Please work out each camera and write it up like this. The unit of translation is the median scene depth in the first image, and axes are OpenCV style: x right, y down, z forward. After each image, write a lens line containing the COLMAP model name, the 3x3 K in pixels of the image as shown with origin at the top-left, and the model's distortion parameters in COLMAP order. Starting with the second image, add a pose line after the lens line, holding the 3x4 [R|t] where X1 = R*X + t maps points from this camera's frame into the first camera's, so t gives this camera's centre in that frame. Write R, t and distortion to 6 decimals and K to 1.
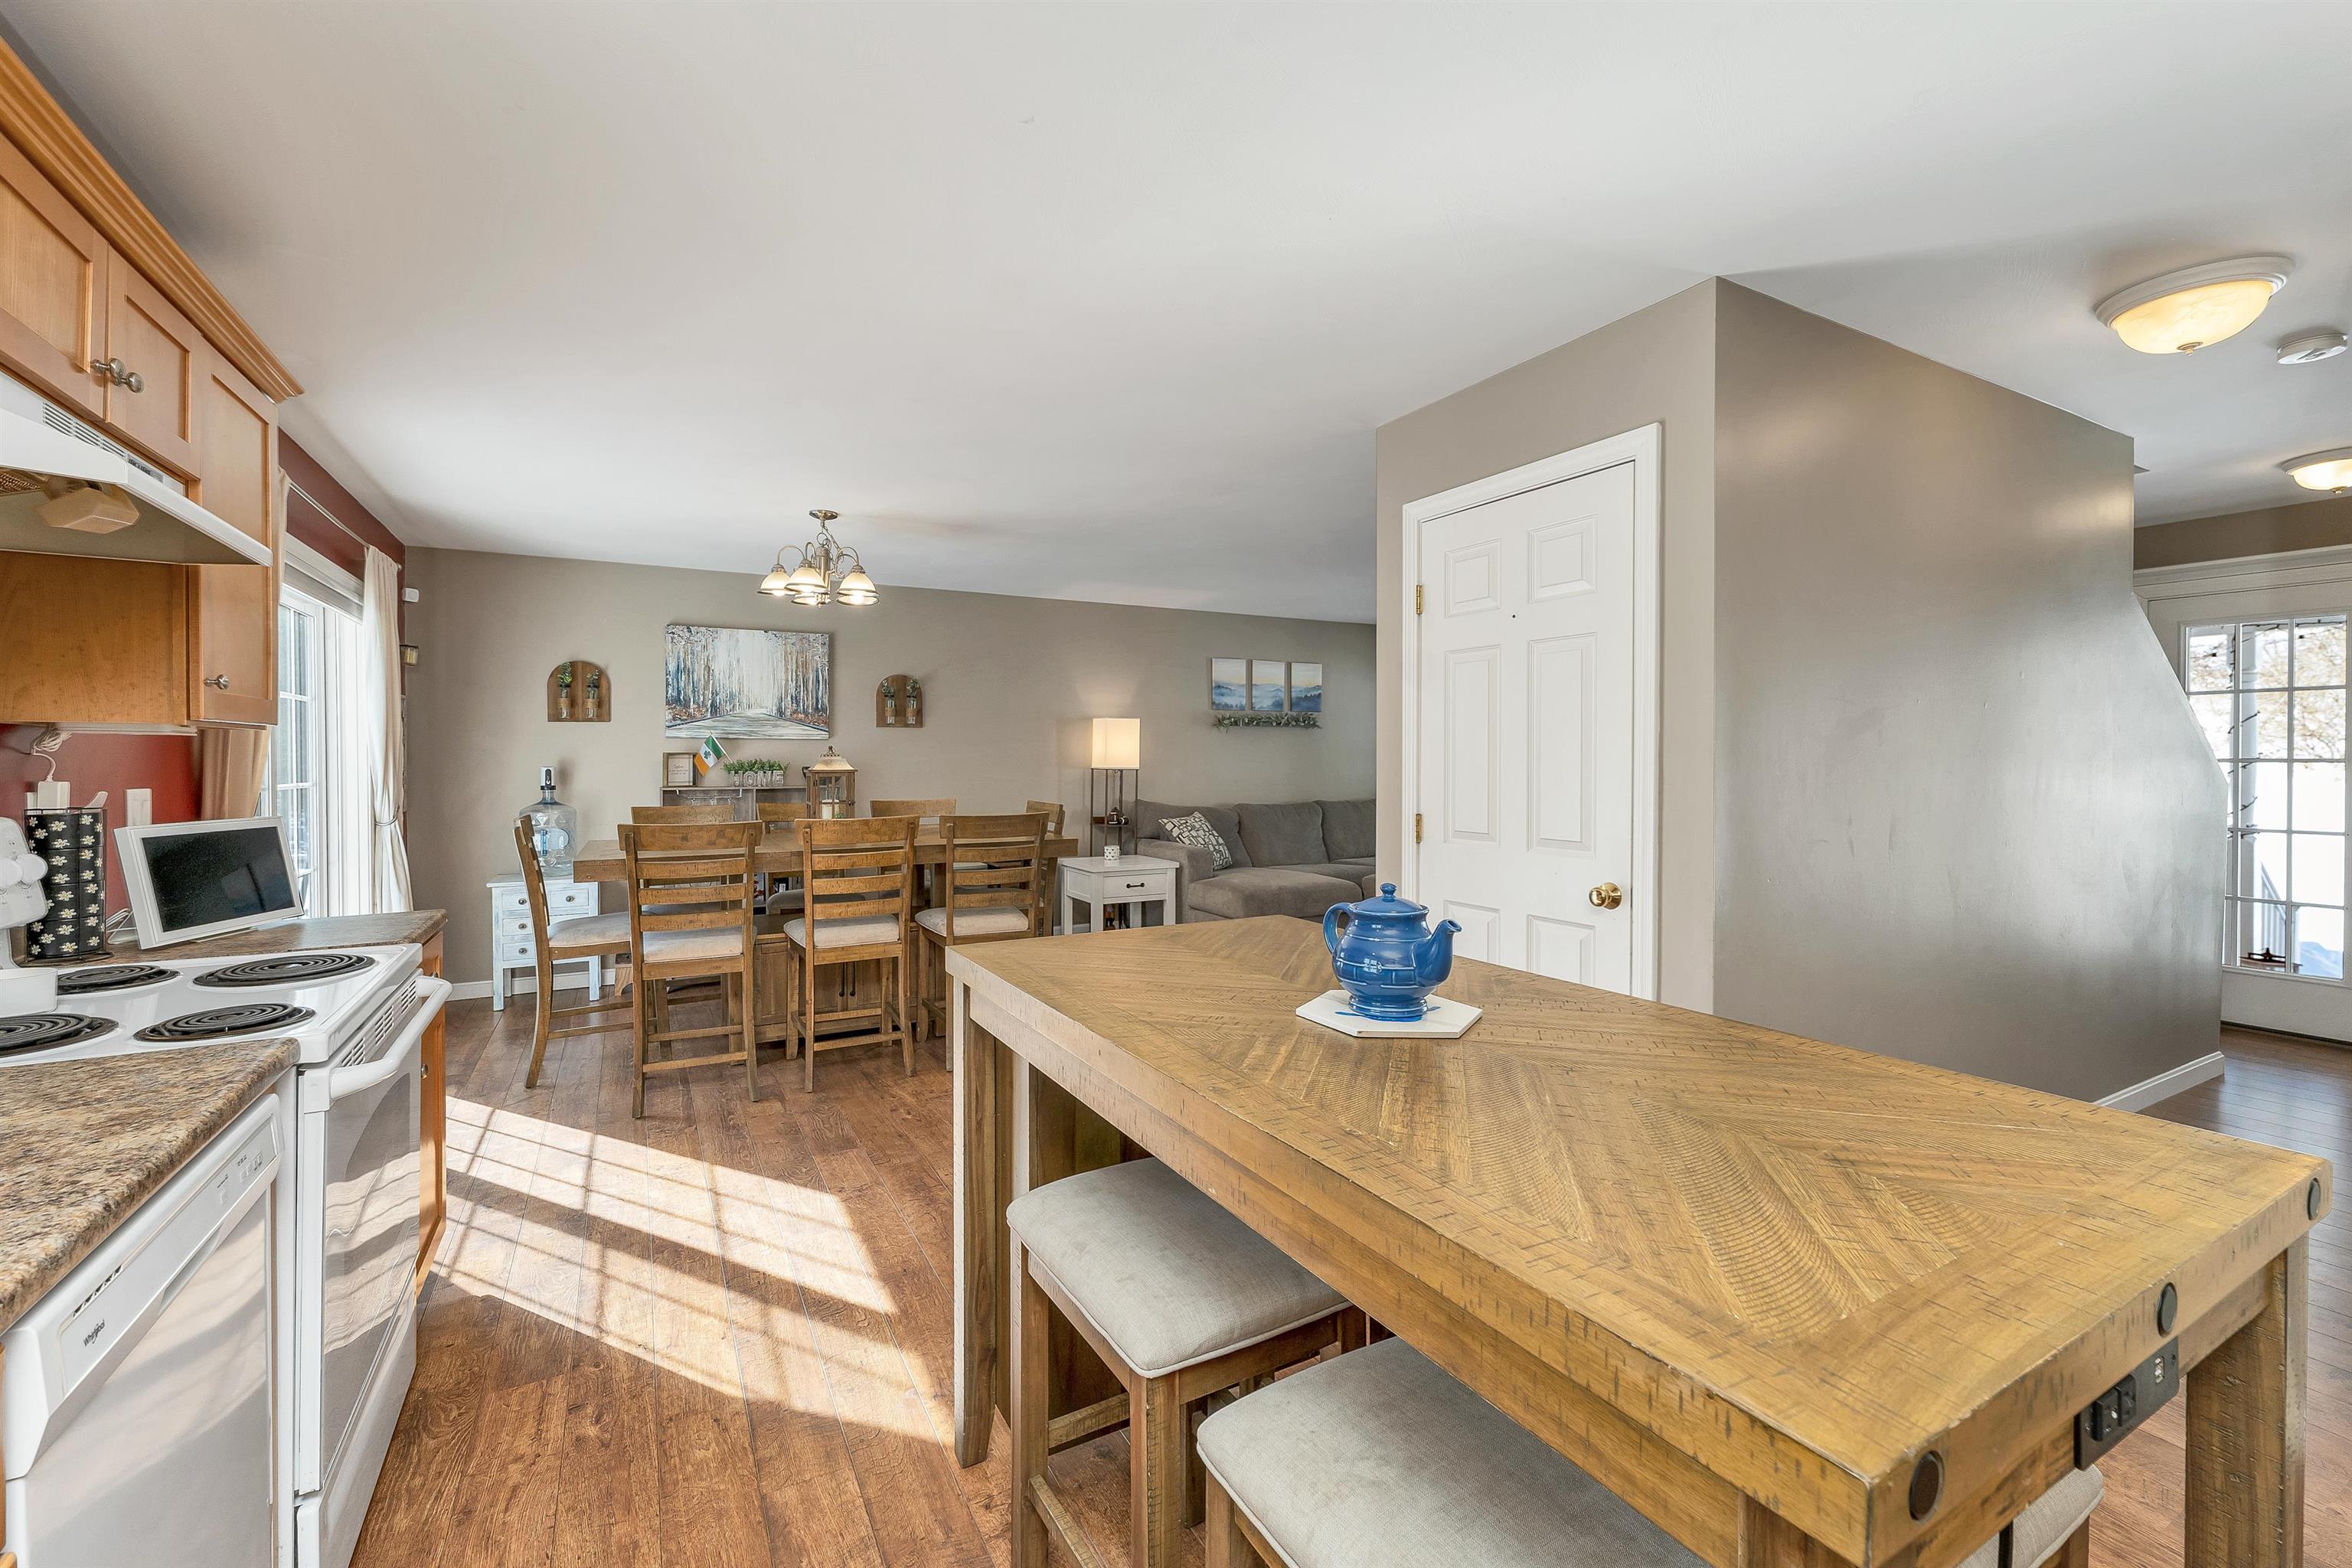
lens RADIAL K [[986.3, 0, 1187.1], [0, 986.3, 761.1], [0, 0, 1]] dist [-0.000984, 0.001097]
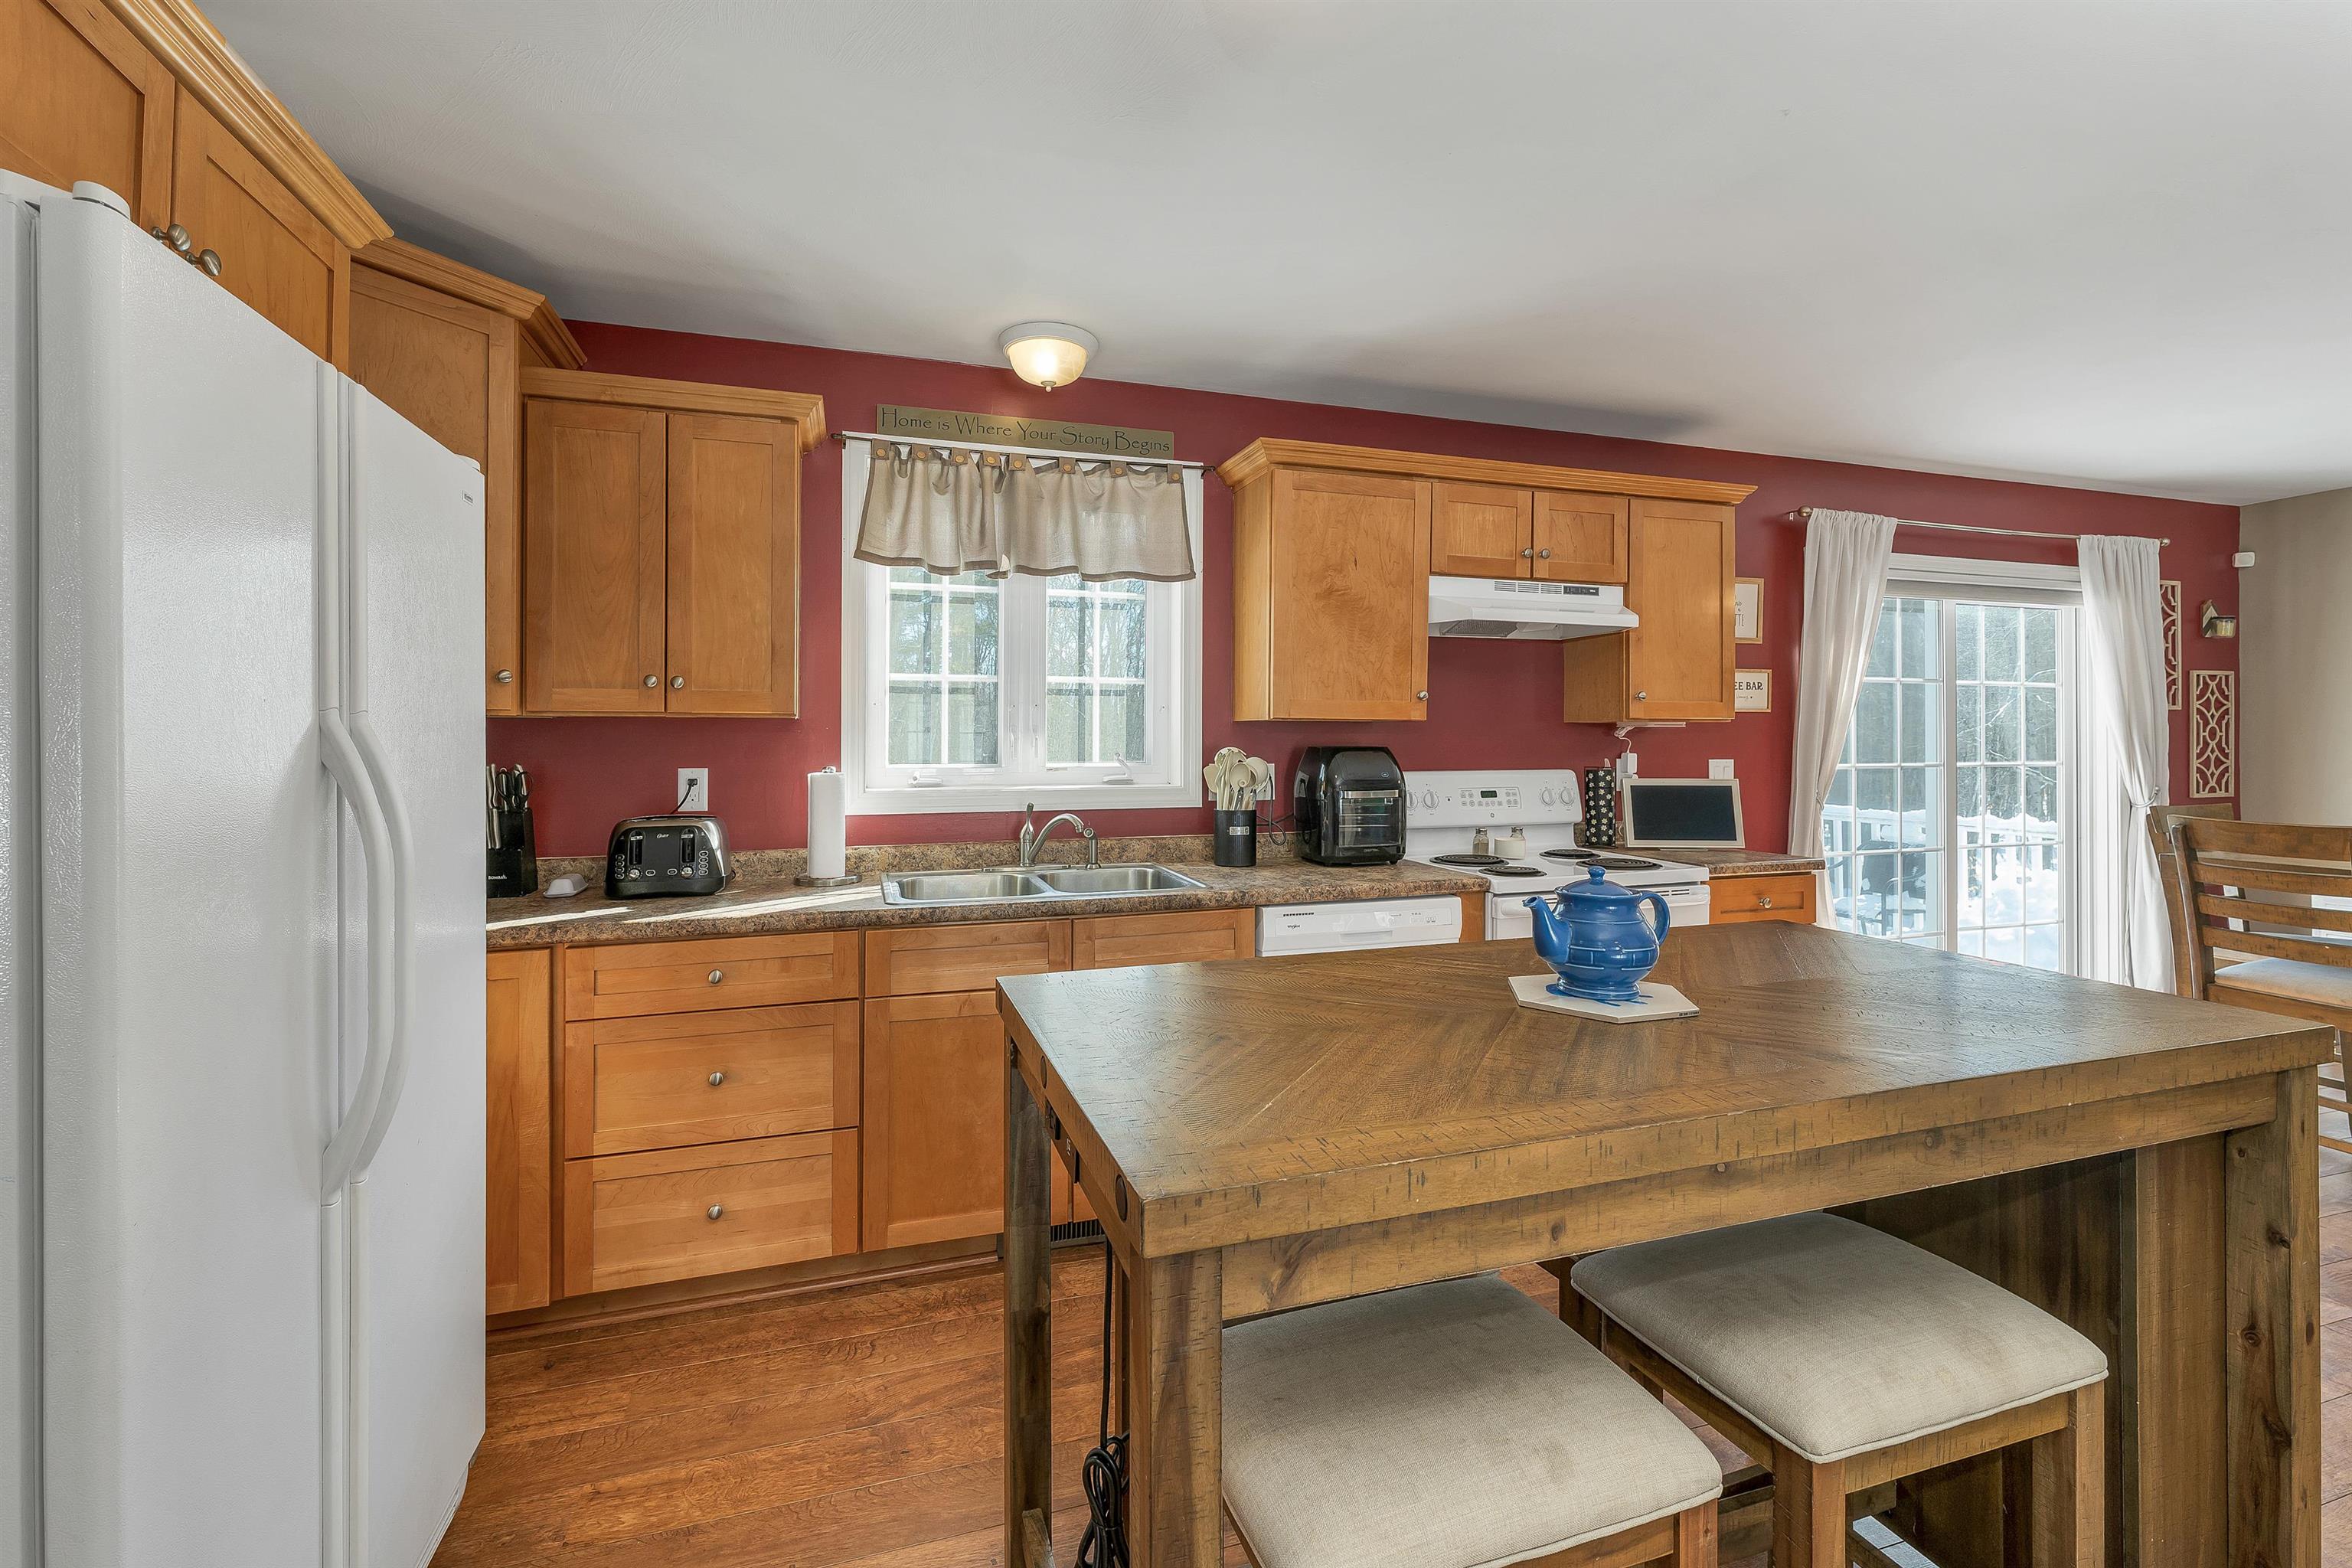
lens RADIAL K [[986.3, 0, 1140.4], [0, 986.3, 741.5], [0, 0, 1]] dist [-0.000984, 0.001097]
pose [[-0.212919, 0.003623, -0.977063, 0.278786], [-0.000471, 0.999993, 0.003810, -0.002660], [0.977070, 0.001271, -0.212916, 0.161919]]
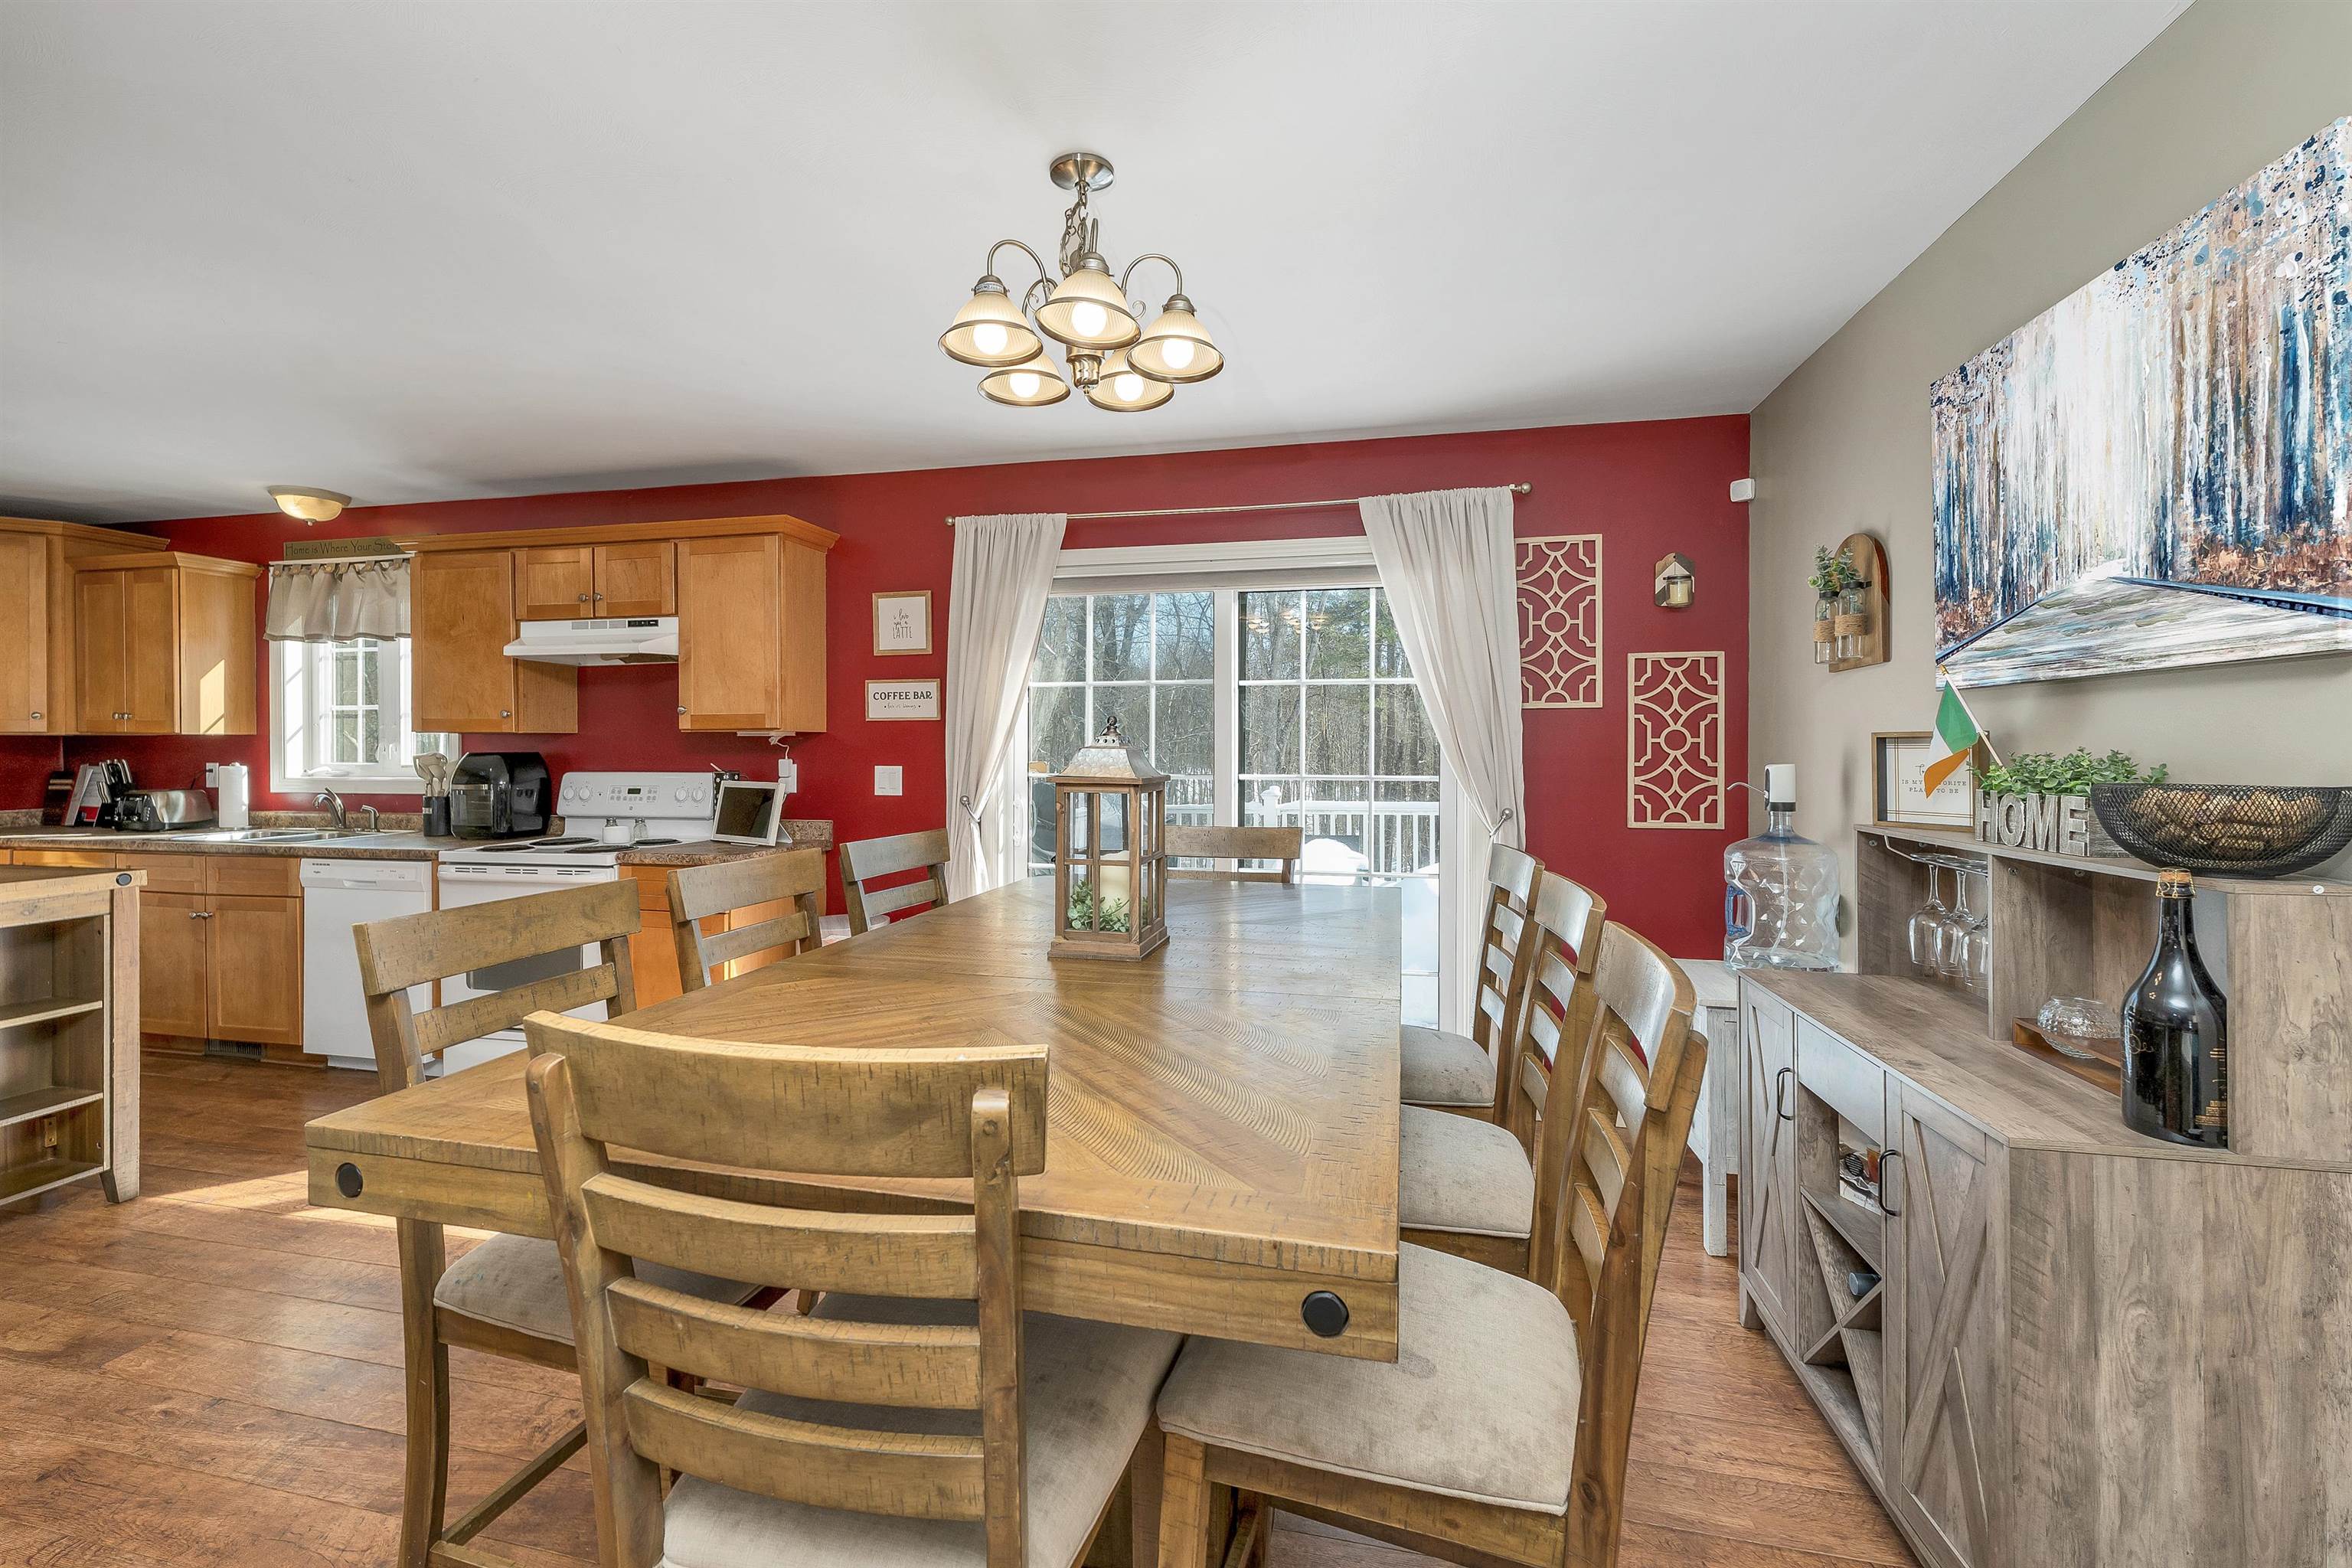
lens RADIAL K [[986.3, 0, 1172.4], [0, 986.3, 749.3], [0, 0, 1]] dist [-0.000984, 0.001097]
pose [[-0.677433, 0.001586, -0.735582, -0.059631], [-0.000922, 0.999995, 0.003005, -0.002557], [0.735584, 0.002714, -0.677429, 0.983135]]
